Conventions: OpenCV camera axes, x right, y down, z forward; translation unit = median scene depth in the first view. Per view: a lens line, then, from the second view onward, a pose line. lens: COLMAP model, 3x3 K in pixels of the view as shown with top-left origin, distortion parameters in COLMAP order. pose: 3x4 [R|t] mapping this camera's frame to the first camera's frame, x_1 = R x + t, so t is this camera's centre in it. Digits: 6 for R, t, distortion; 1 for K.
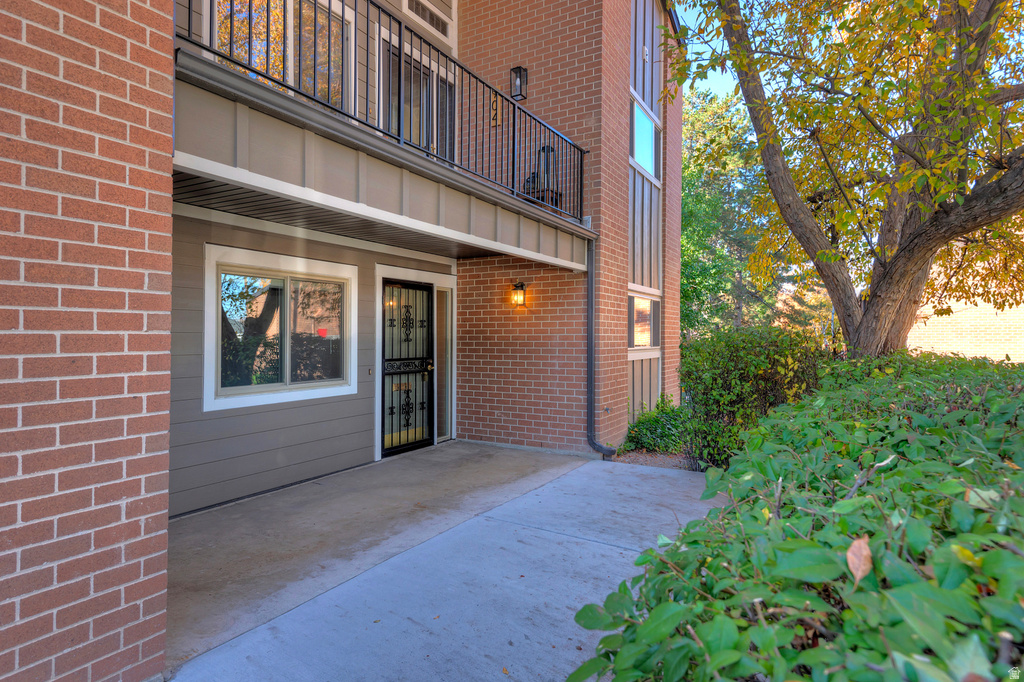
lens RADIAL K [[563.0, 0, 511.8], [0, 563.0, 336.9], [0, 0, 1]] dist [-0.000598, -0.000027]
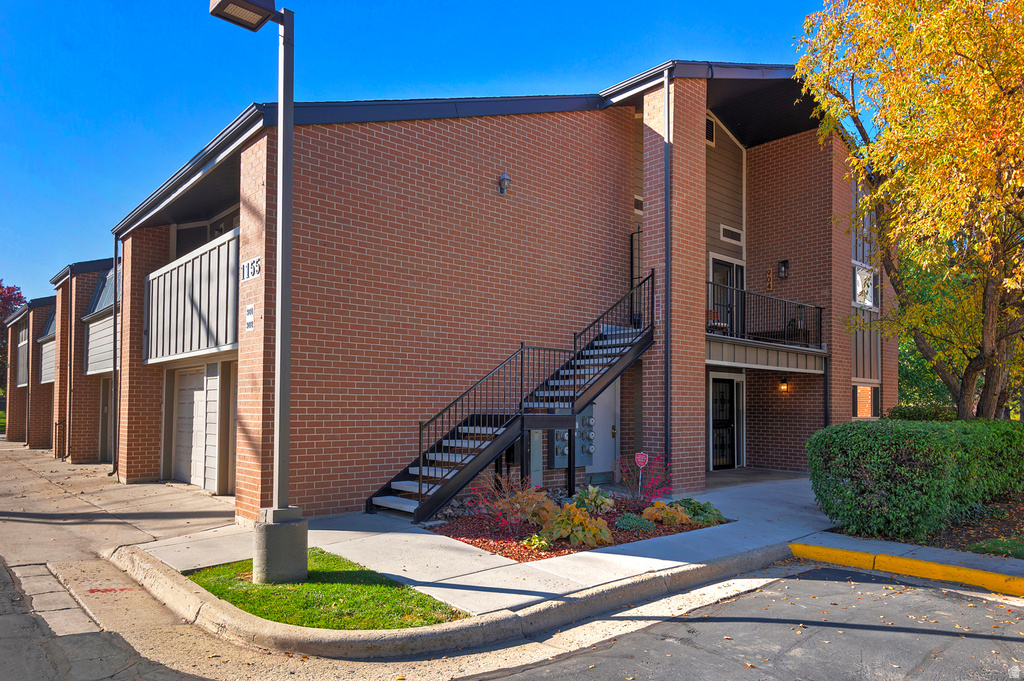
lens RADIAL K [[669.6, 0, 549.5], [0, 669.6, 378.2], [0, 0, 1]] dist [-0.003779, -0.000039]
pose [[0.961211, -0.002119, -0.275807, -0.122004], [-0.011858, 0.998728, -0.049001, 0.014906], [0.275560, 0.050371, 0.959963, -1.299075]]
